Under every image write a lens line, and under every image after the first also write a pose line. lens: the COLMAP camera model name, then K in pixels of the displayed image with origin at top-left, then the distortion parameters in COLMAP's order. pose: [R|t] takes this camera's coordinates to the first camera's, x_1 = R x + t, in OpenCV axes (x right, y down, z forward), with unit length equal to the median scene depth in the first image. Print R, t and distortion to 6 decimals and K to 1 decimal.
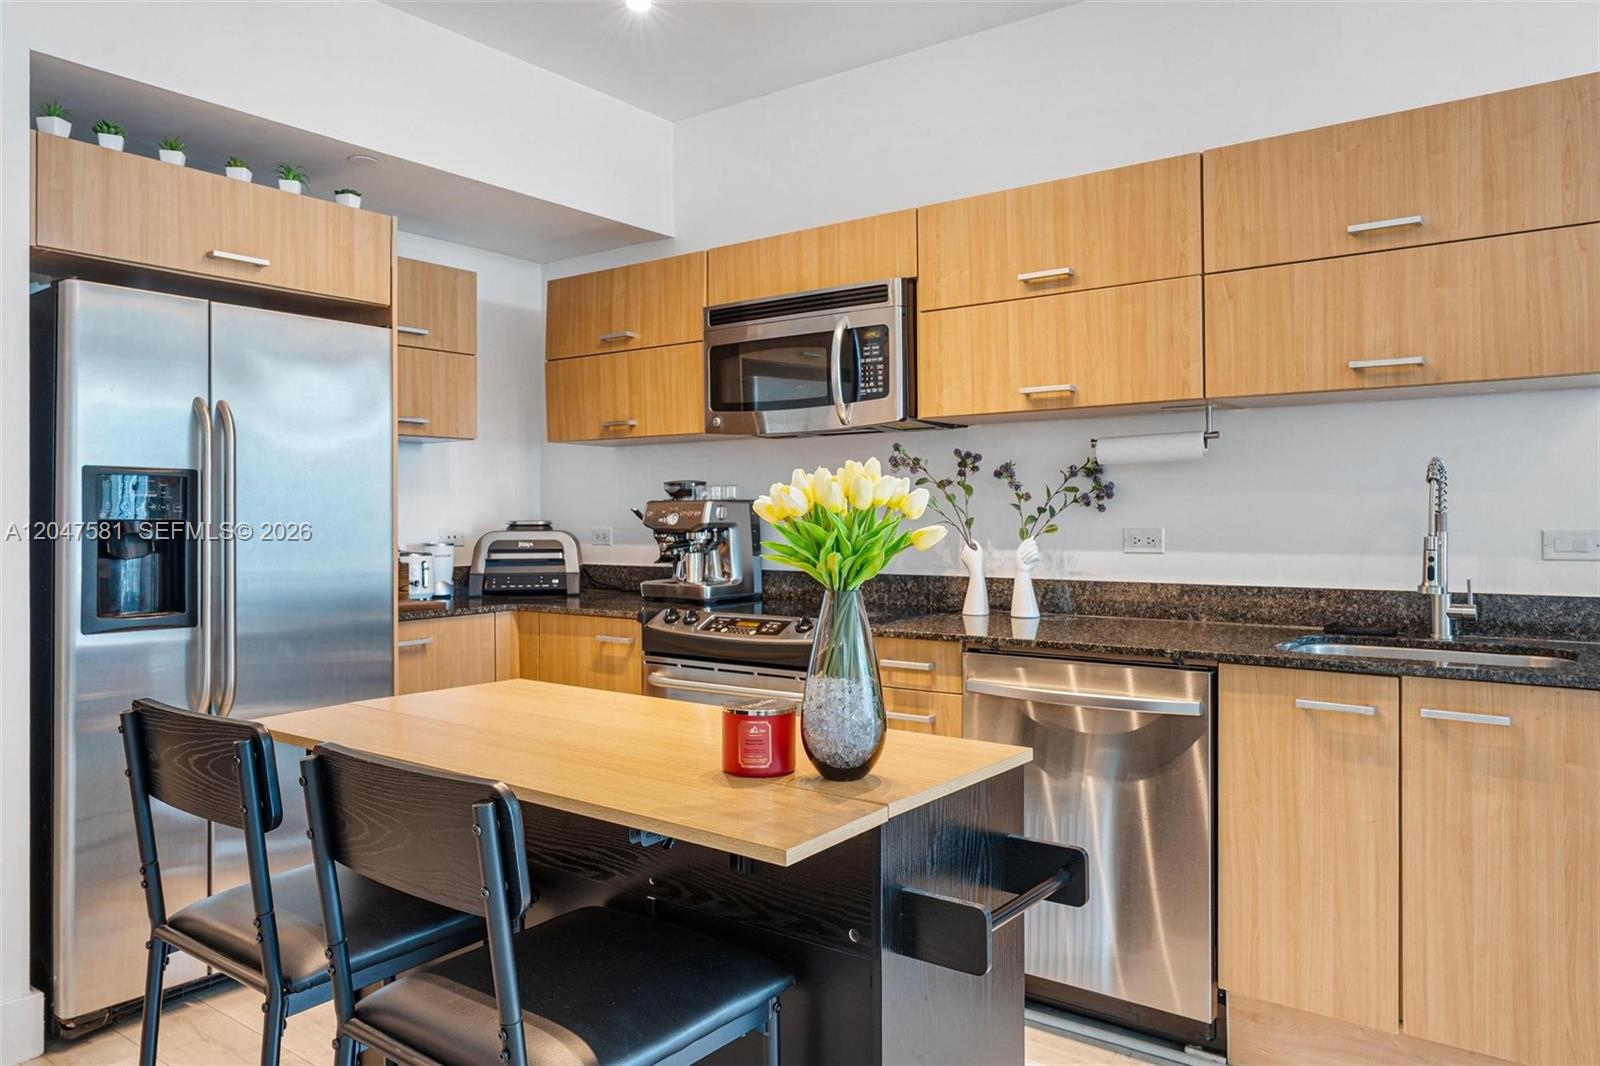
lens RADIAL K [[1088.1, 0, 805.8], [0, 1088.1, 481.6], [0, 0, 1]] dist [-0.001960, 0.000418]
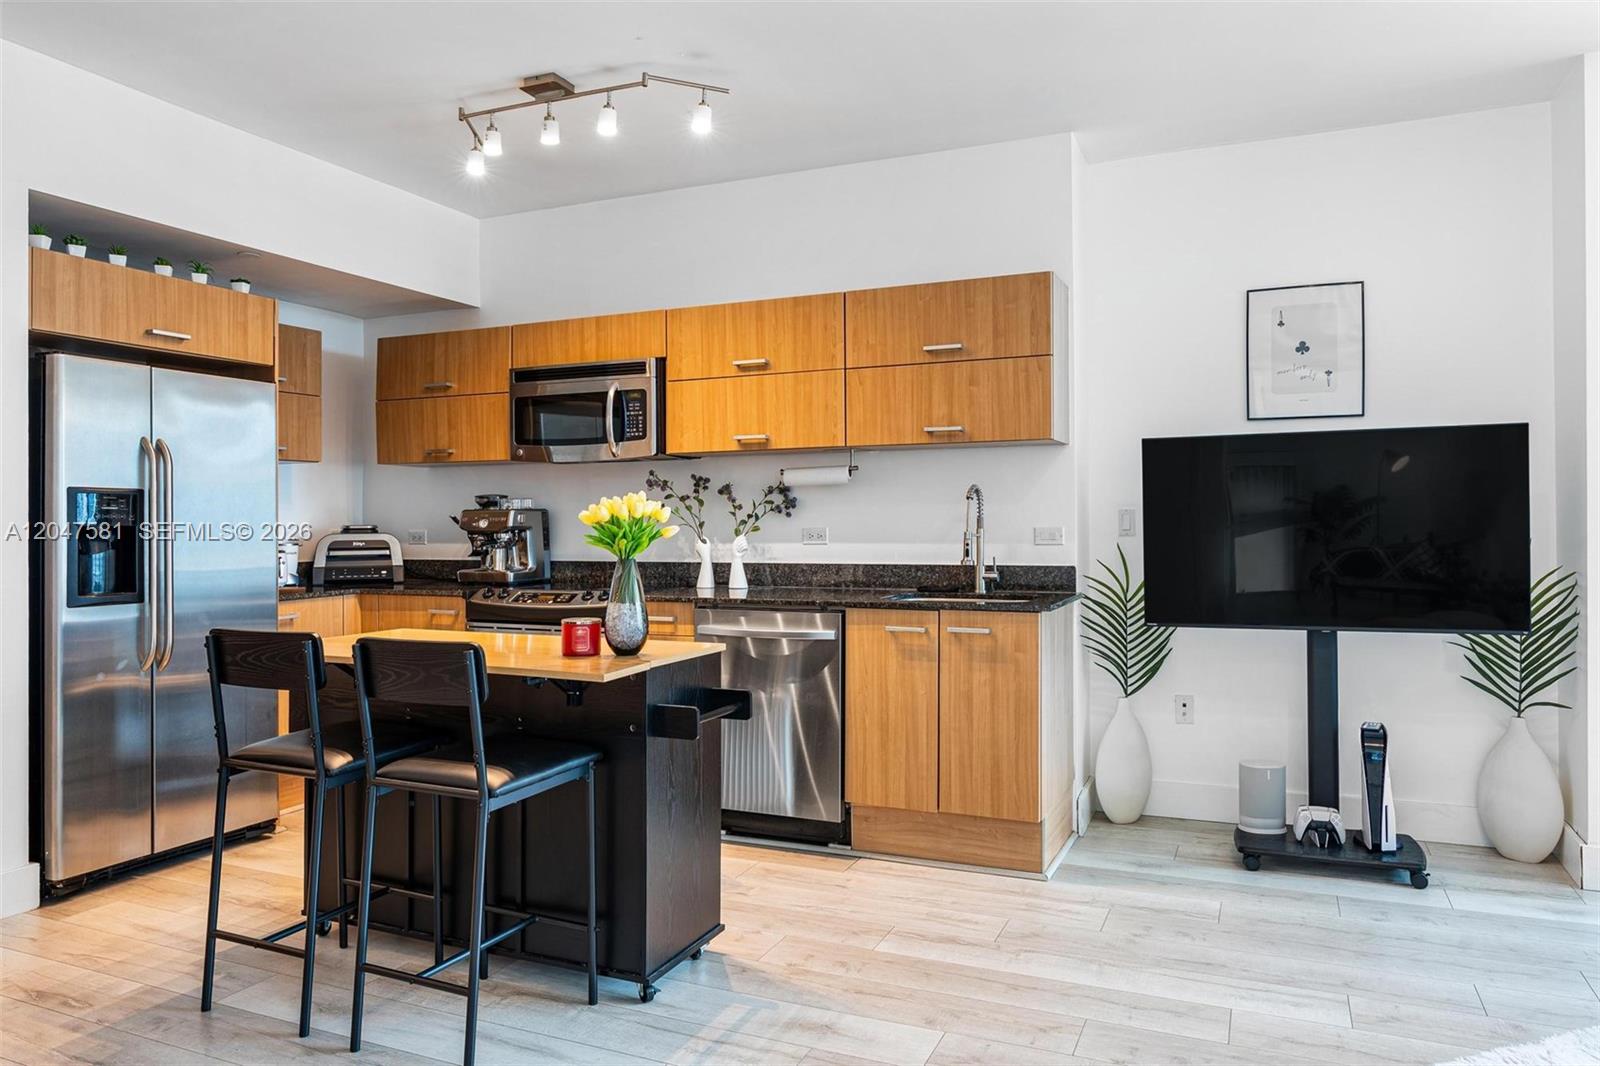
lens RADIAL K [[1077.9, 0, 805.8], [0, 1077.9, 489.0], [0, 0, 1]] dist [-0.002813, 0.002714]
pose [[0.973729, 0.002477, 0.227698, -0.047497], [-0.003193, 0.999991, 0.002777, -0.016399], [-0.227689, -0.003431, 0.973728, -0.486587]]
